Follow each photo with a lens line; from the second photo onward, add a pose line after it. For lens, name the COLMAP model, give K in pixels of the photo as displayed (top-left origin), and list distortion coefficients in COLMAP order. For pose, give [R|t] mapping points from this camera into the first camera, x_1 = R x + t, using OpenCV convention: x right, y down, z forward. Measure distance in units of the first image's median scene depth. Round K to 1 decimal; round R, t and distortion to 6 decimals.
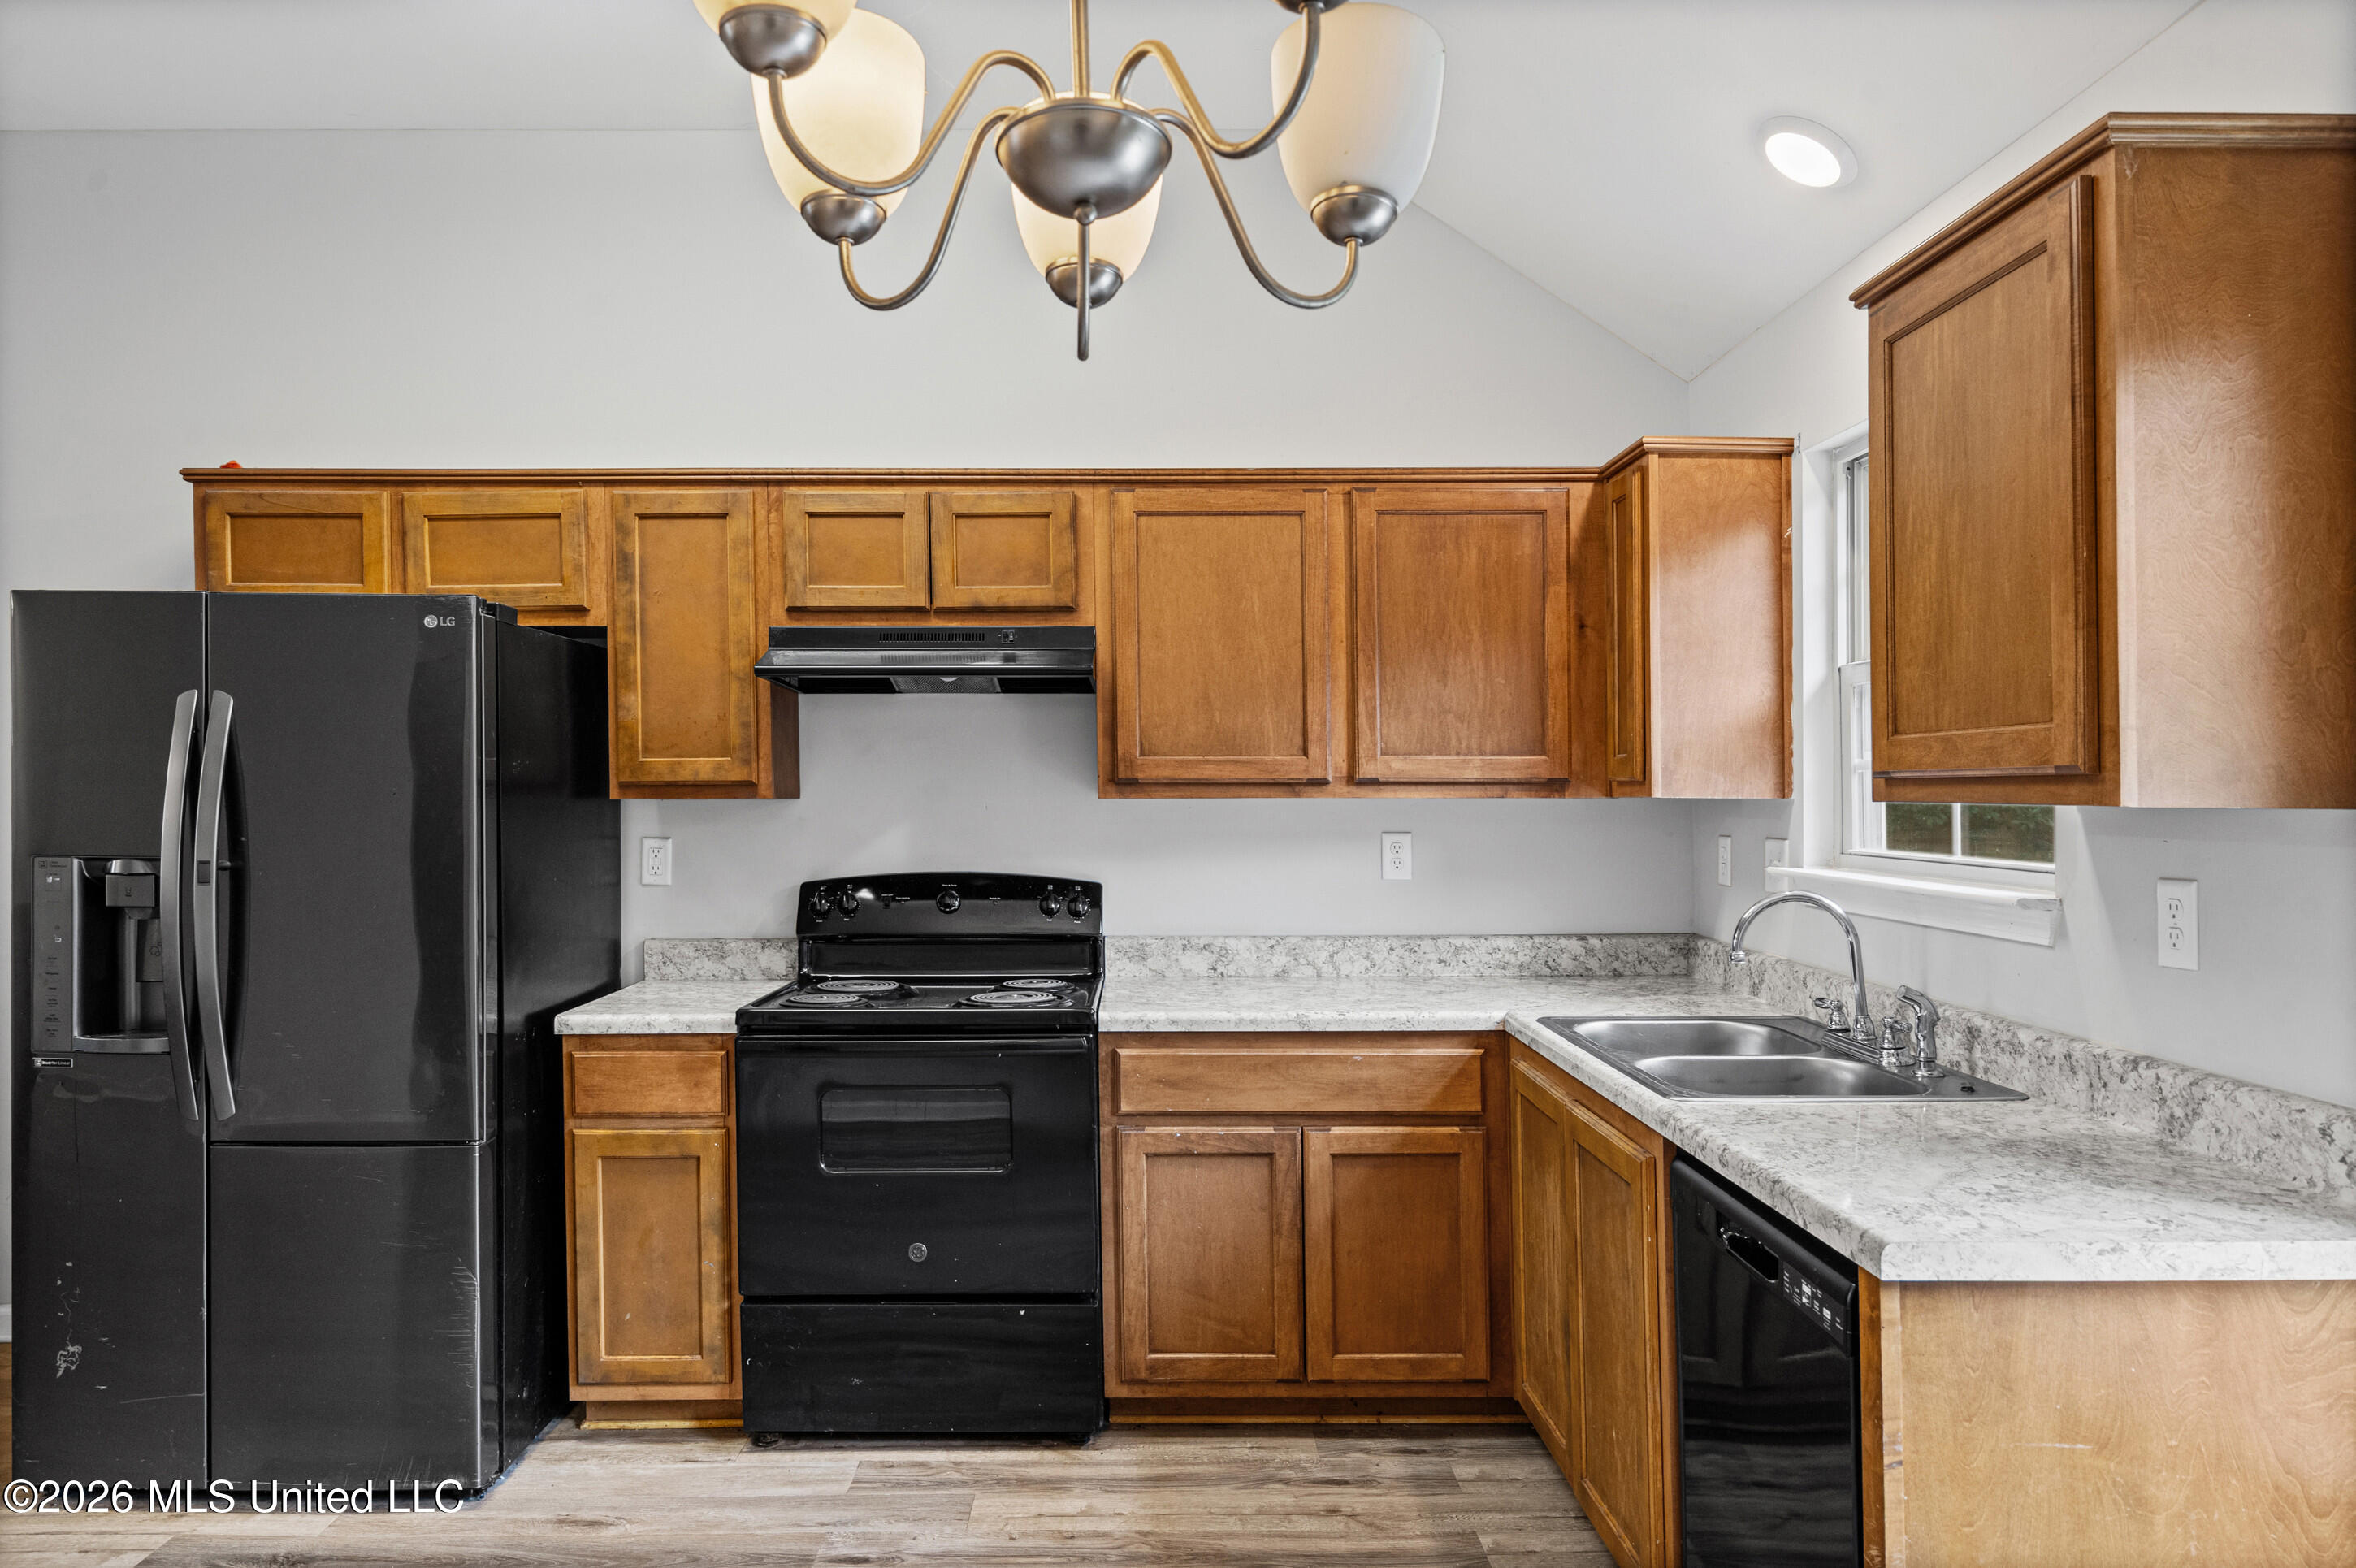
lens RADIAL K [[1575.3, 0, 1173.2], [0, 1575.3, 794.6], [0, 0, 1]] dist [0.001762, 0.006075]
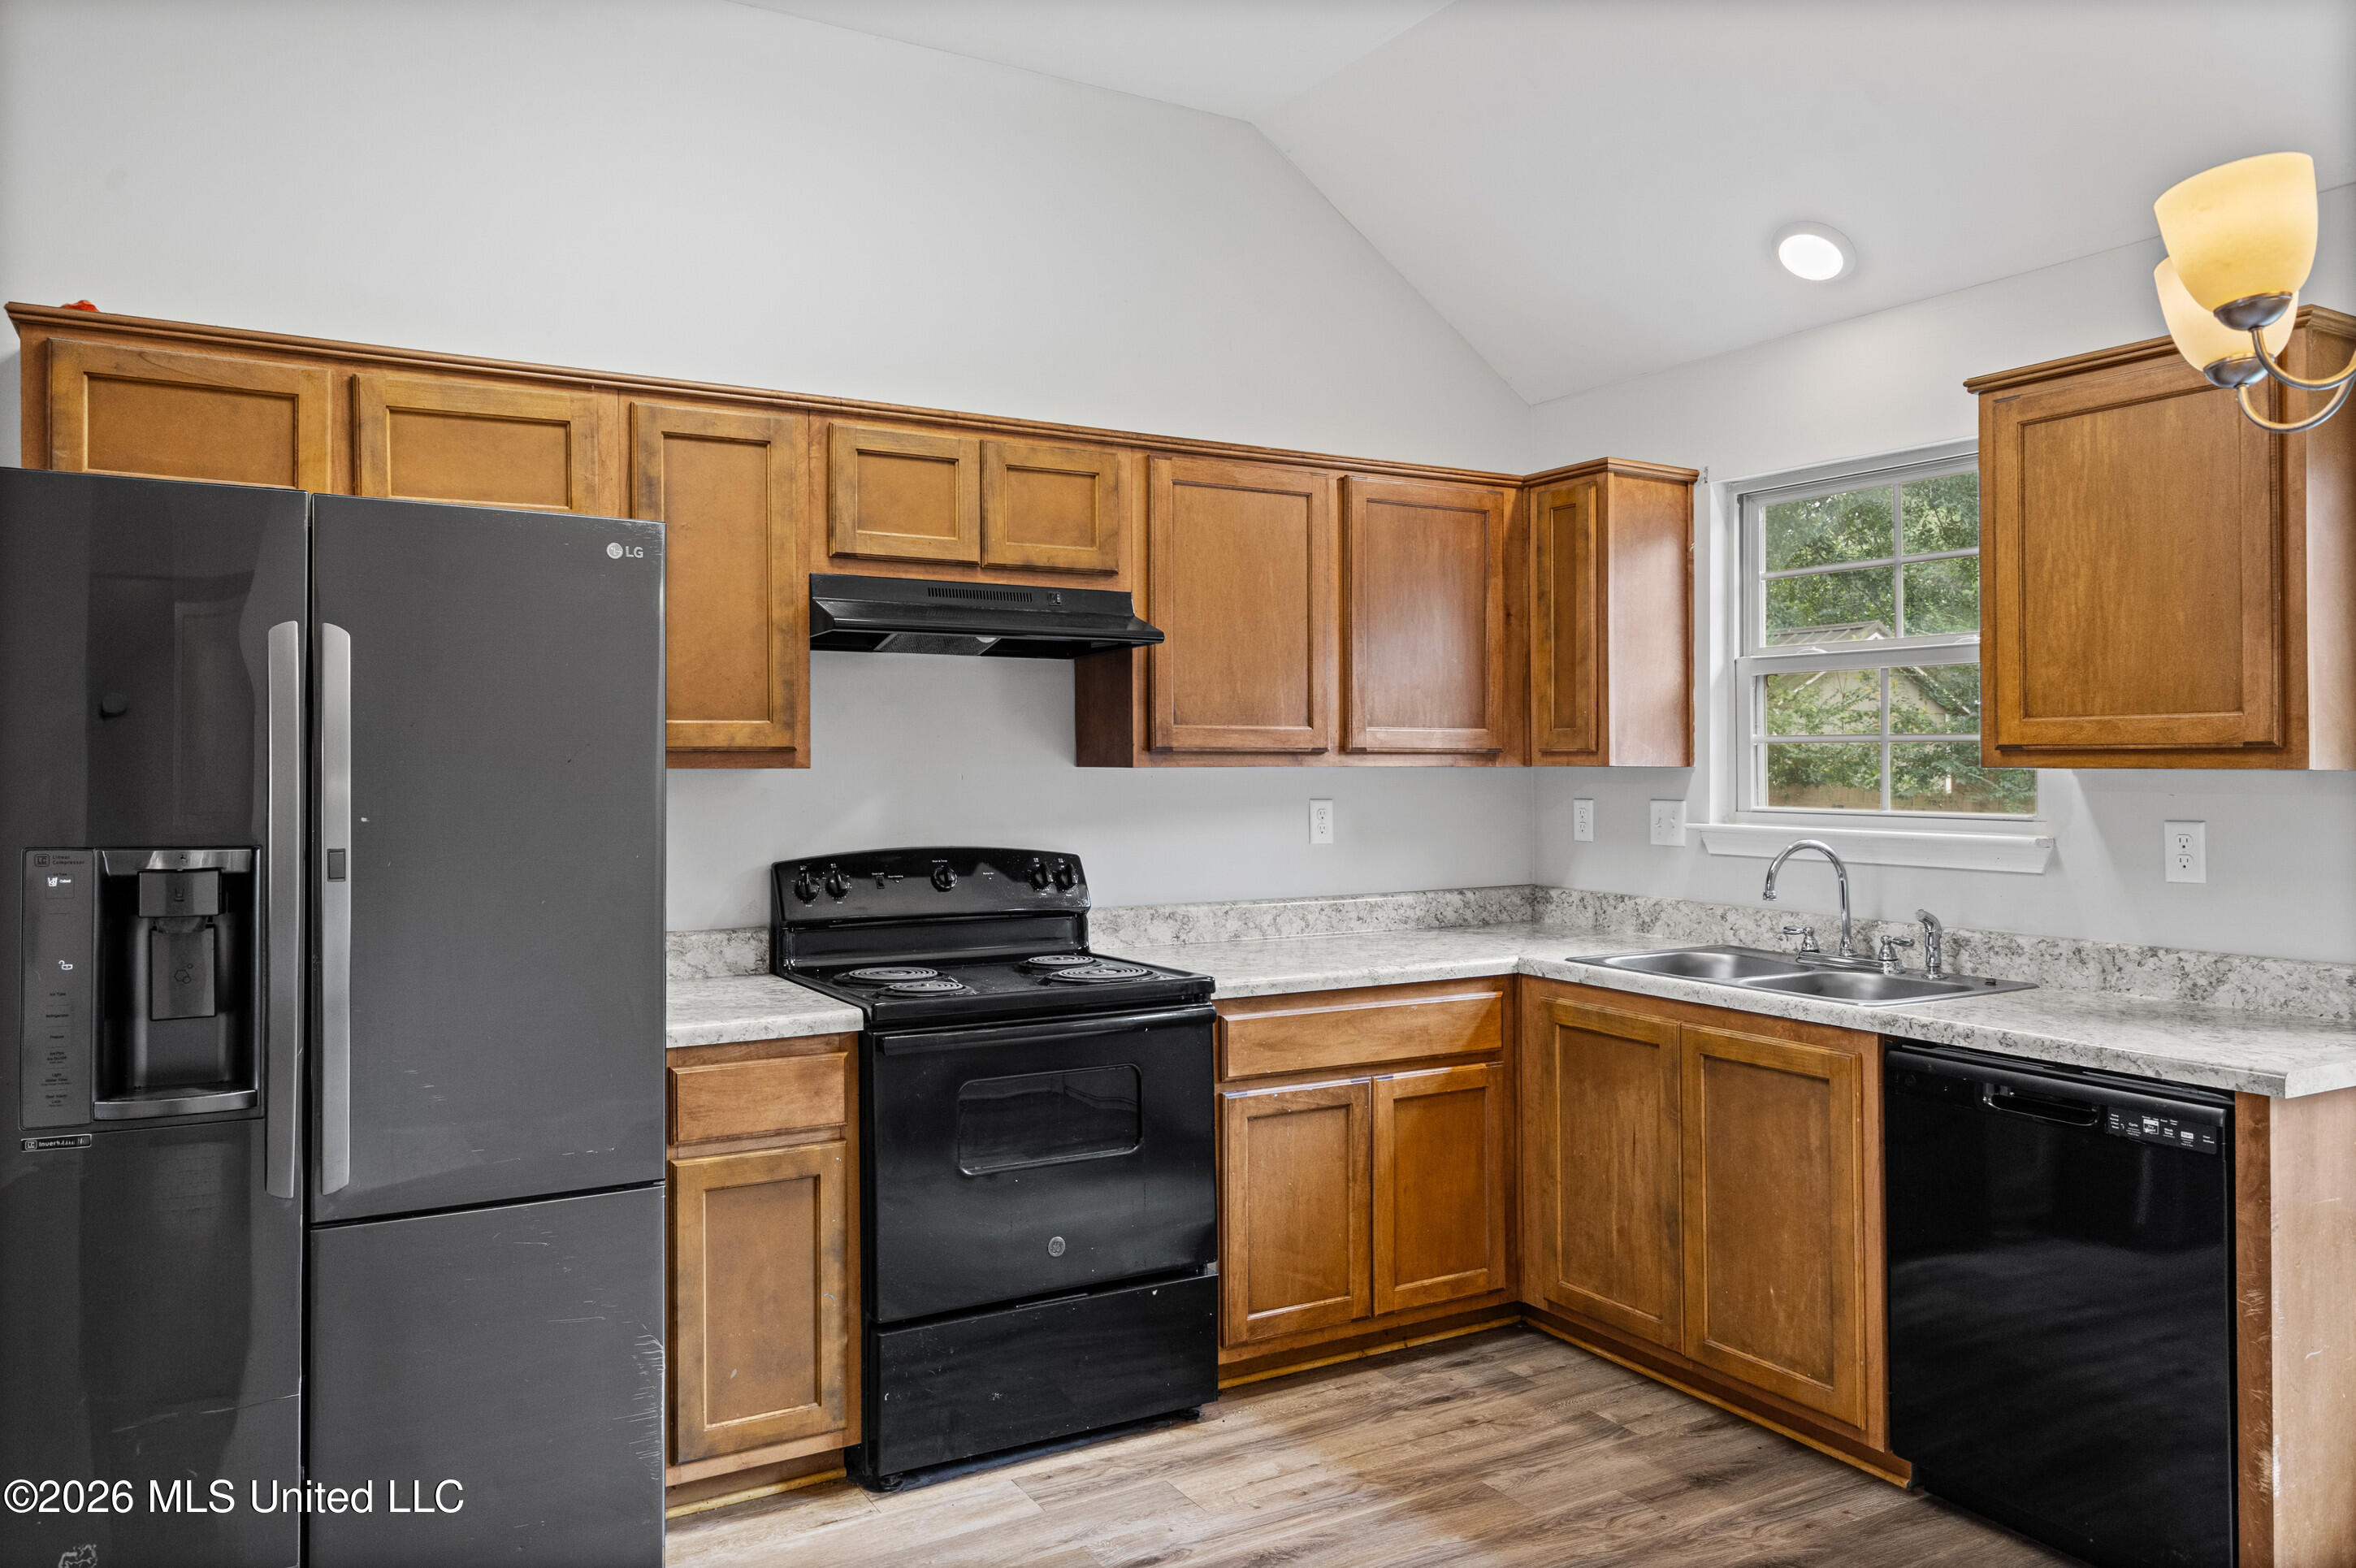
lens RADIAL K [[1644.6, 0, 1224.5], [0, 1644.6, 750.5], [0, 0, 1]] dist [0.006679, -0.001818]
pose [[0.863295, 0.004692, 0.504678, -0.562586], [0.000318, 0.999952, -0.009839, 0.002404], [-0.504700, 0.008655, 0.863252, 0.091706]]
